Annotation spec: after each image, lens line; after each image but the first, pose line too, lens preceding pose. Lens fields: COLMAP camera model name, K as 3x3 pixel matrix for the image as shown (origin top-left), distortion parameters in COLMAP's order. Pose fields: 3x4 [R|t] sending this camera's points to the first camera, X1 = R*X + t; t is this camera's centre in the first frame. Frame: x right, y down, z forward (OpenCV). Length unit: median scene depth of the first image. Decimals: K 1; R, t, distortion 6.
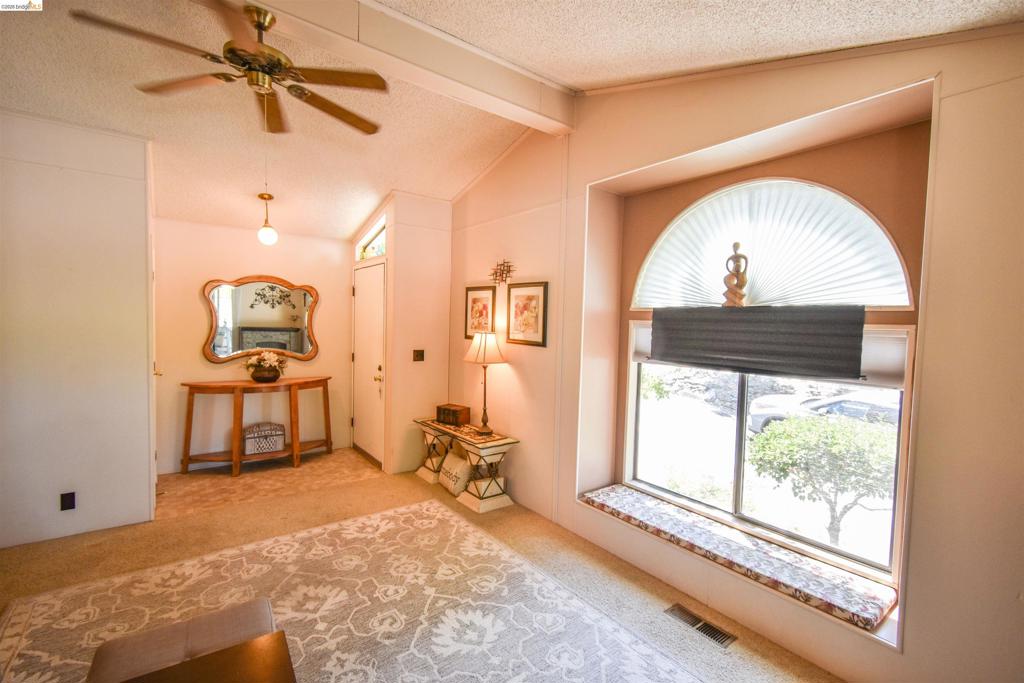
lens RADIAL K [[449.0, 0, 512.0], [0, 449.0, 341.5], [0, 0, 1]] dist [0.000982, -0.000938]
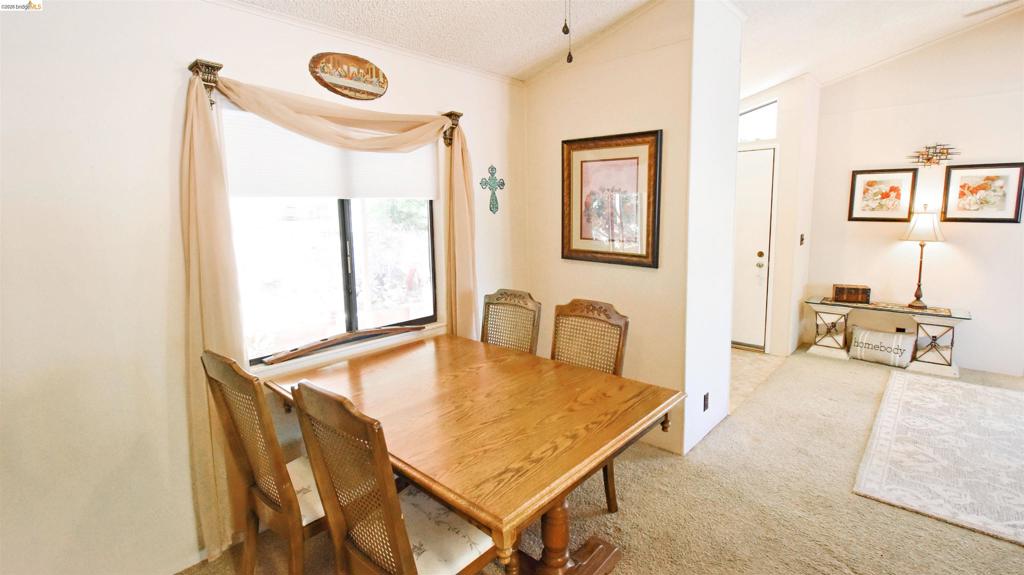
lens RADIAL K [[465.5, 0, 511.8], [0, 465.5, 264.1], [0, 0, 1]] dist [0.001307, -0.000714]
pose [[0.984534, -0.059436, 0.164805, -1.600366], [0.046825, 0.995744, 0.079383, -0.043172], [-0.168822, -0.070438, 0.983126, 0.102138]]
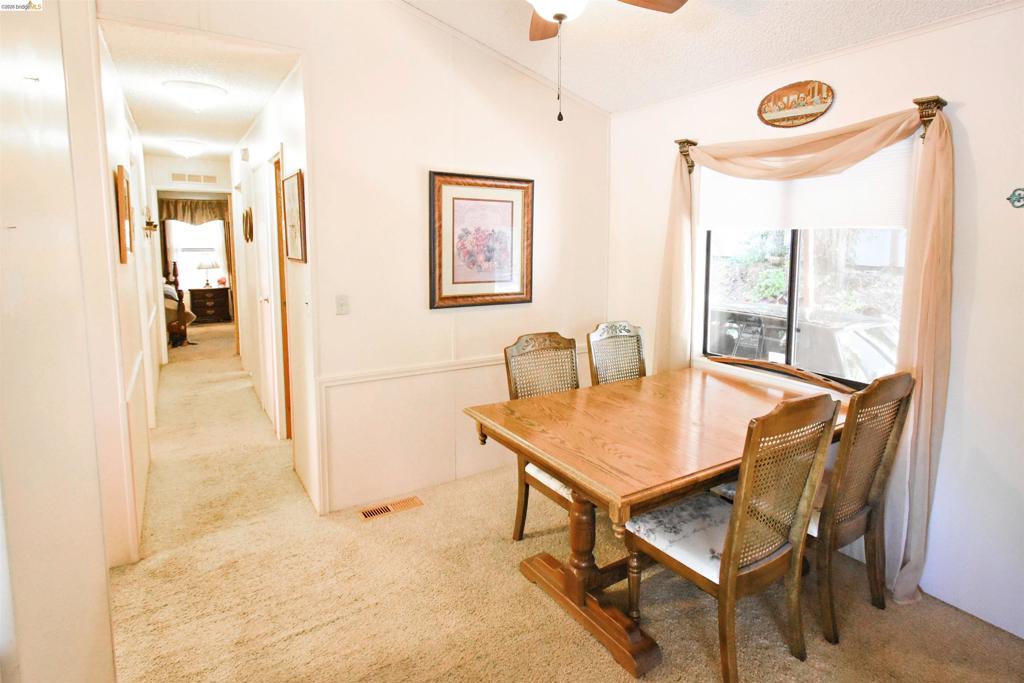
lens RADIAL K [[548.1, 0, 557.0], [0, 548.1, 291.1], [0, 0, 1]] dist [0.001128, -0.000474]
pose [[-0.044402, 0.073383, -0.996315, -0.738359], [-0.052271, 0.995762, 0.075672, -0.050139], [0.997645, 0.055439, -0.040378, 0.628076]]
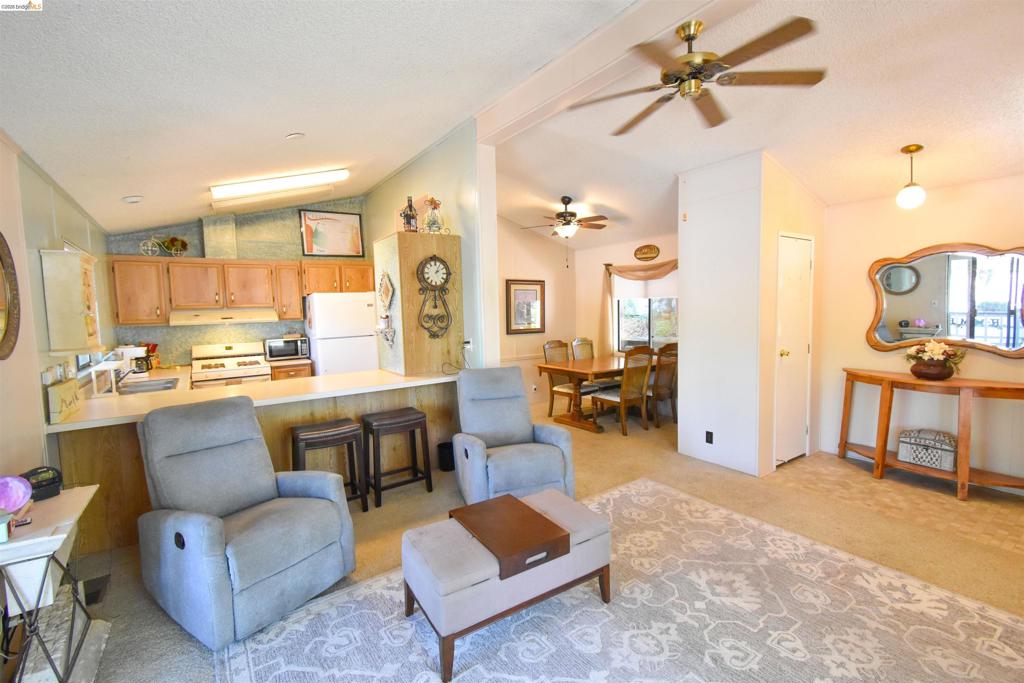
lens RADIAL K [[449.0, 0, 512.0], [0, 449.0, 341.5], [0, 0, 1]] dist [0.000982, -0.000938]
pose [[-0.045463, 0.053794, -0.997517, 0.431828], [-0.022148, 0.998249, 0.054843, -0.006150], [0.998721, 0.024586, -0.044192, 0.452503]]
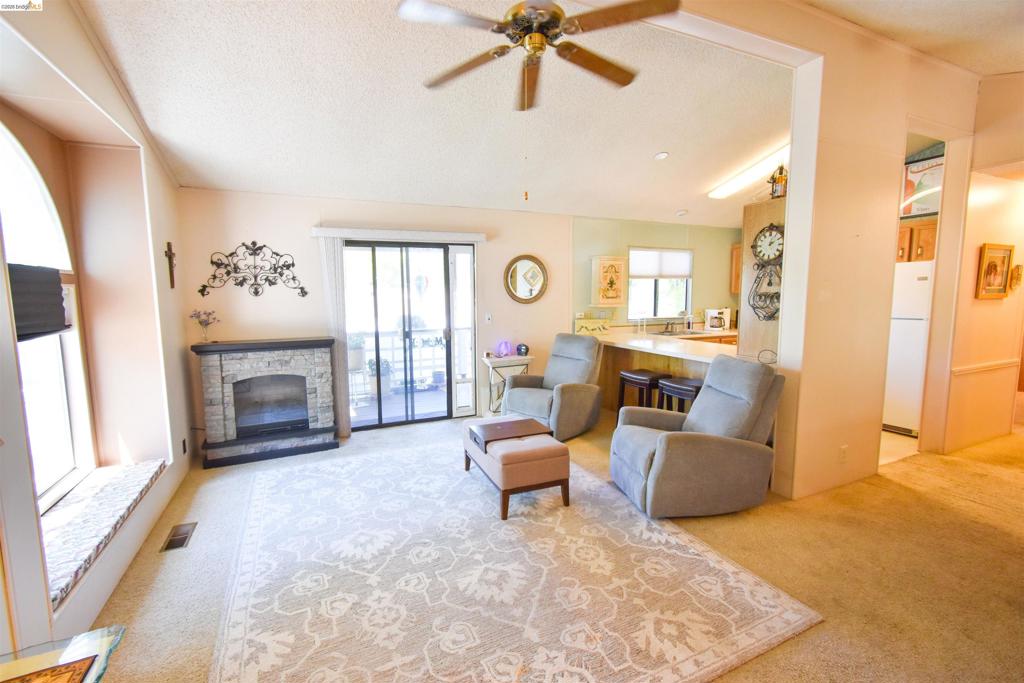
lens RADIAL K [[449.0, 0, 512.0], [0, 449.0, 341.5], [0, 0, 1]] dist [0.000982, -0.000938]
pose [[-0.976833, -0.044053, 0.209422, -0.540924], [-0.009134, 0.986274, 0.164865, -0.072926], [-0.213810, 0.159133, -0.963827, 1.494170]]
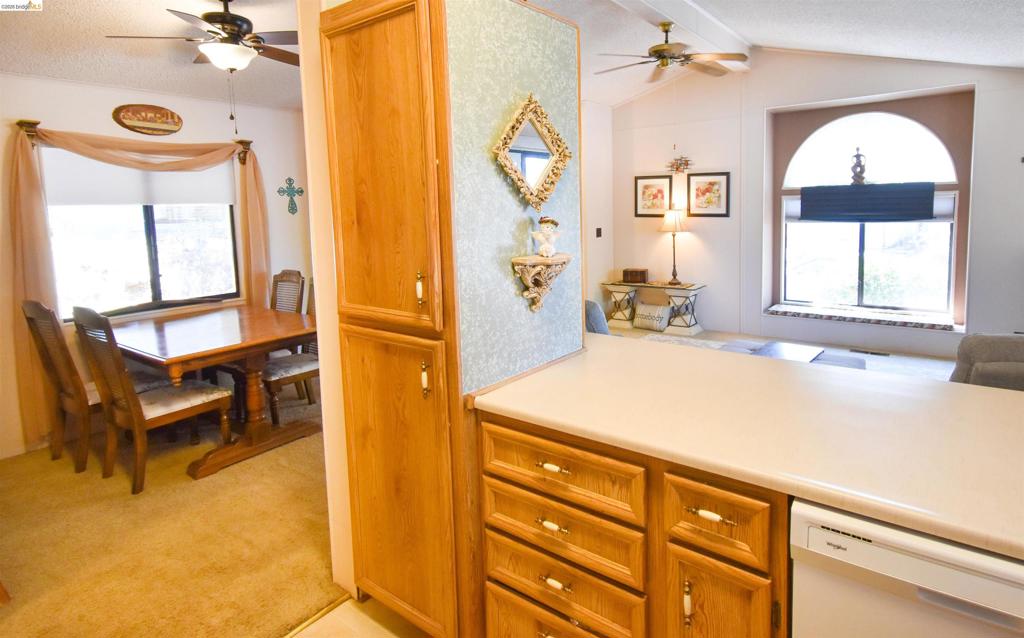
lens RADIAL K [[542.3, 0, 559.8], [0, 542.3, 257.6], [0, 0, 1]] dist [0.002490, -0.002292]
pose [[0.955220, -0.075788, 0.286028, -1.155036], [0.061722, 0.996413, 0.057892, 0.009726], [-0.289389, -0.037645, 0.956471, -0.636275]]
